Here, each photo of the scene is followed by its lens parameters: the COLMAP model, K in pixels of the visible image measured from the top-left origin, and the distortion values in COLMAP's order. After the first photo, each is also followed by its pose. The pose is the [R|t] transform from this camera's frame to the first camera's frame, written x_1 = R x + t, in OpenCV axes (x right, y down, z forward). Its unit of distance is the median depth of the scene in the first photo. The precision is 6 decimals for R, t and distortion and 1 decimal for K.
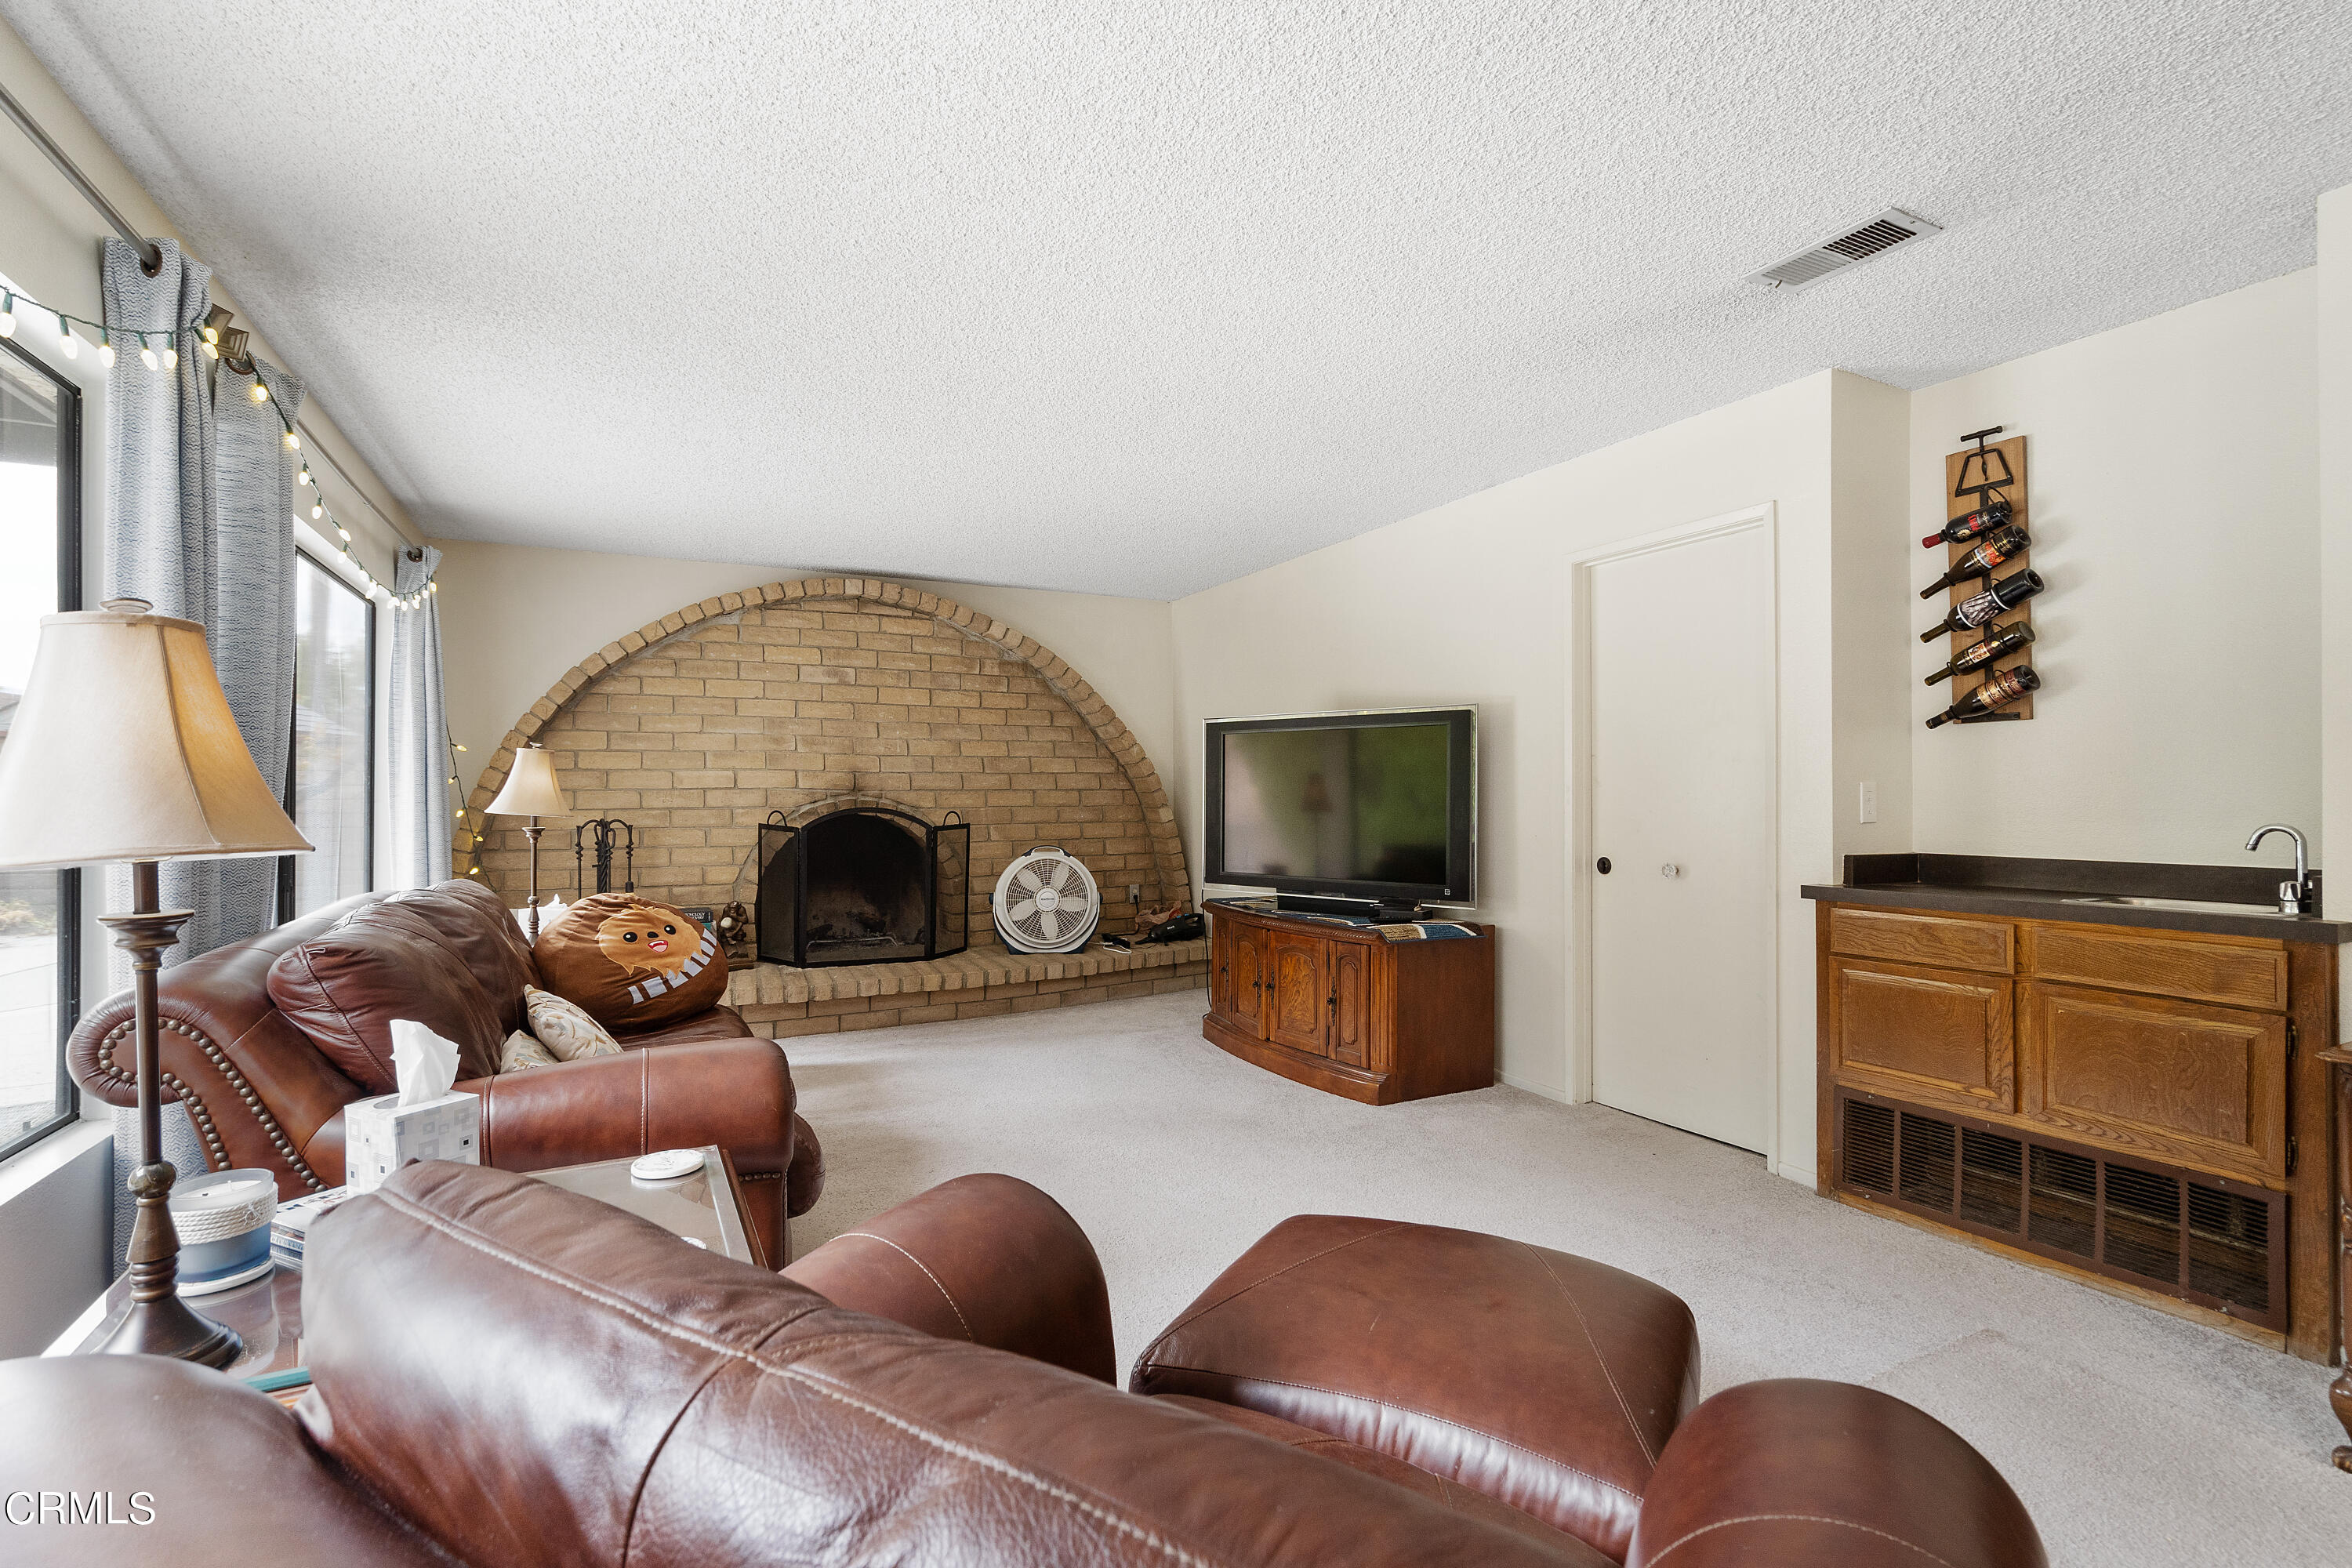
lens RADIAL K [[1074.6, 0, 1172.5], [0, 1074.6, 786.0], [0, 0, 1]] dist [-0.011808, 0.004416]
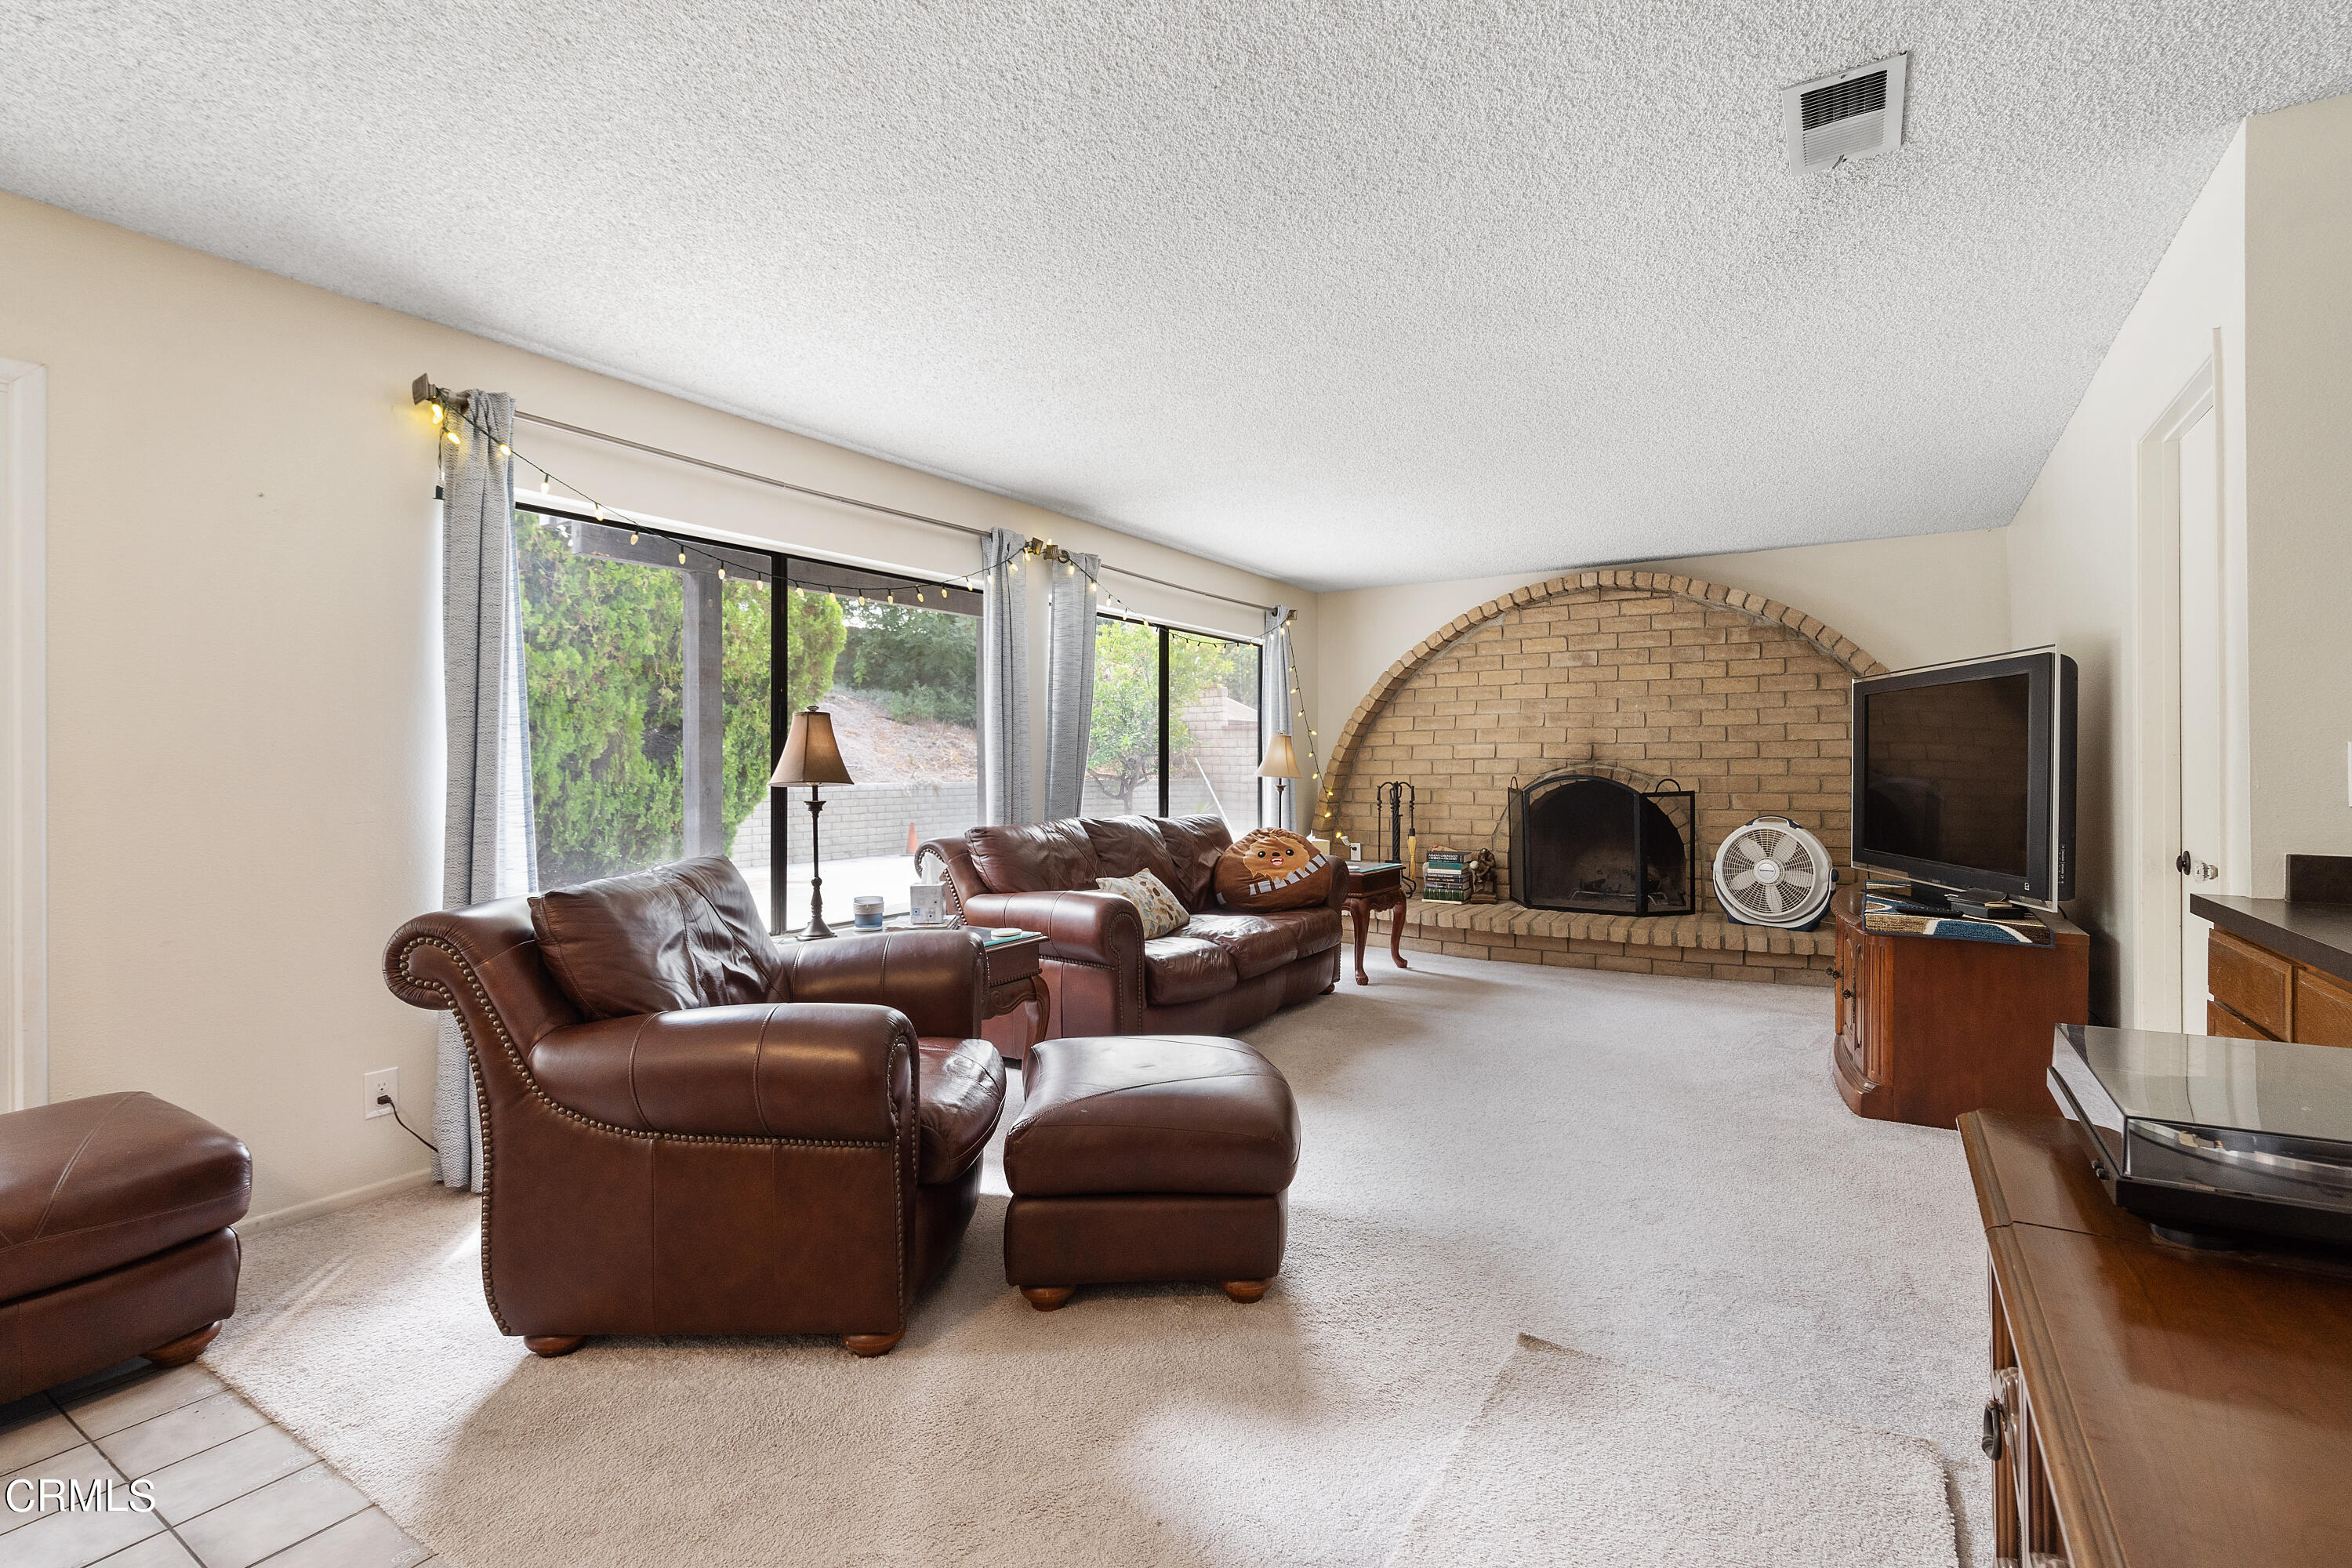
lens RADIAL K [[1074.6, 0, 1168.9], [0, 1074.6, 779.0], [0, 0, 1]] dist [-0.011808, 0.004416]
pose [[0.507167, 0.012246, -0.861761, 0.447296], [0.008773, 0.999774, 0.019370, -0.001302], [0.861803, -0.017385, 0.506944, 0.045107]]
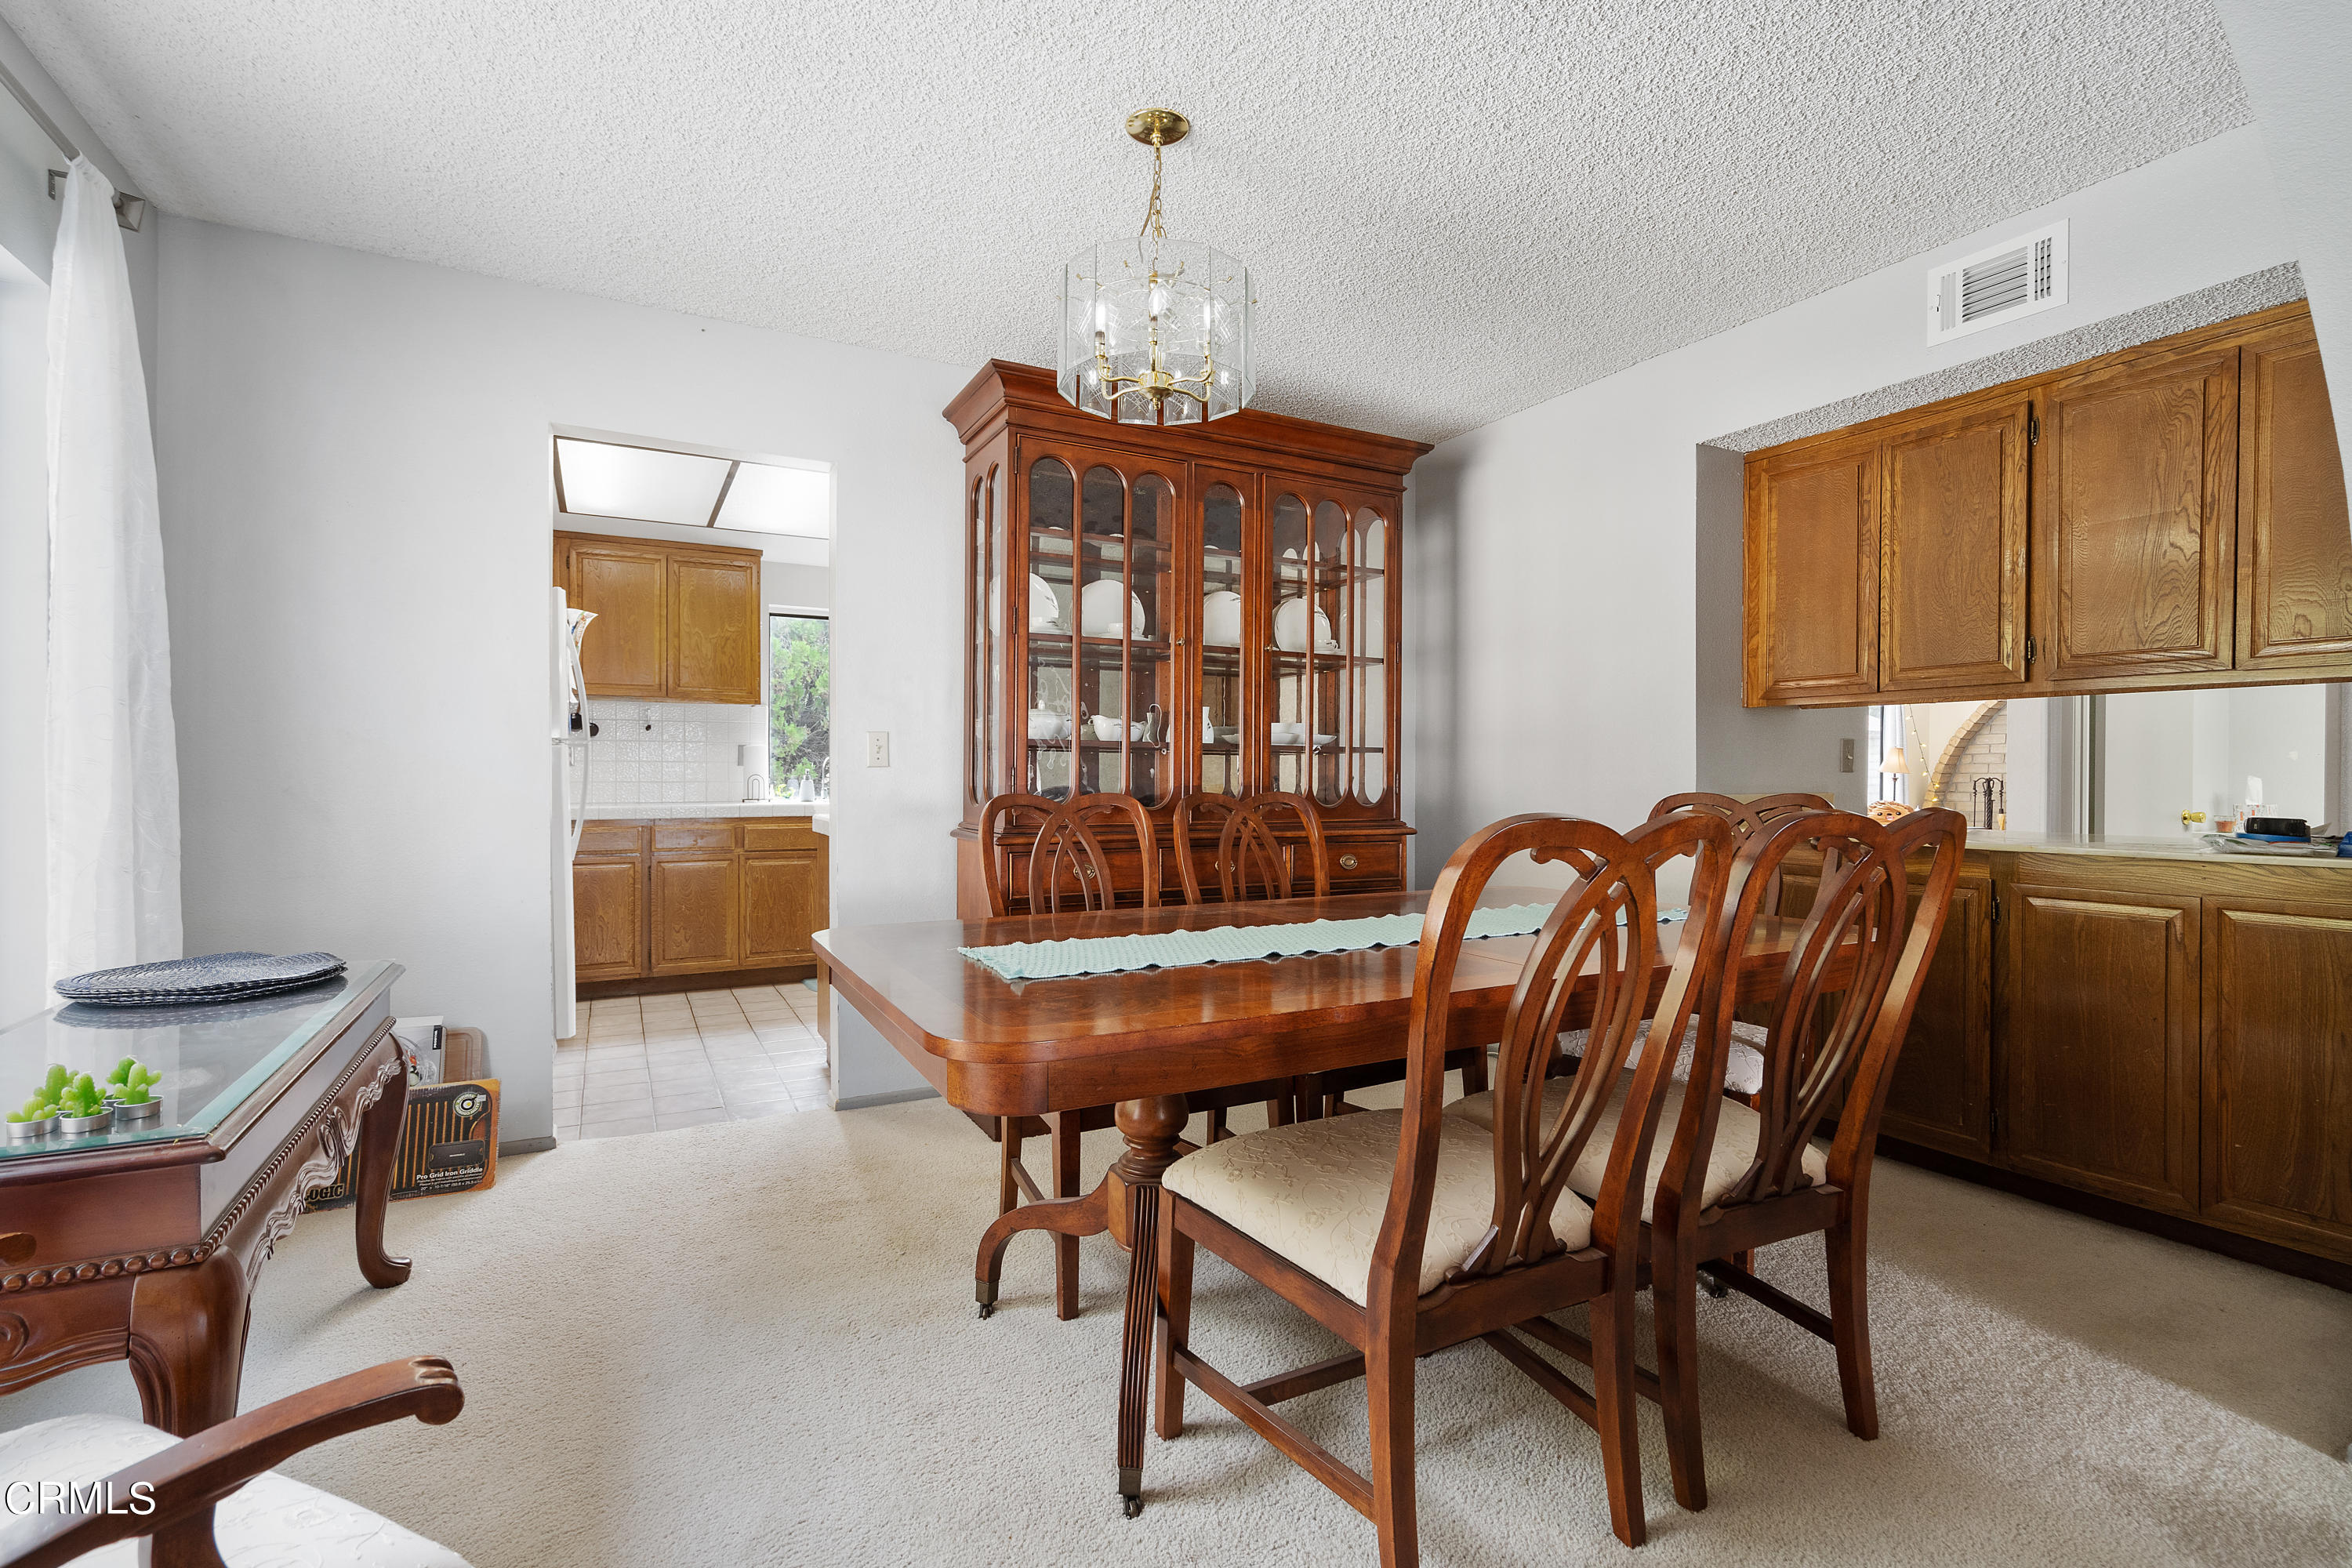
lens RADIAL K [[1074.6, 0, 1173.6], [0, 1074.6, 773.7], [0, 0, 1]] dist [-0.011808, 0.004416]
pose [[0.032387, 0.014180, -0.999375, 1.310812], [0.000289, 0.999899, 0.014197, -0.006210], [0.999475, -0.000748, 0.032380, -0.569053]]
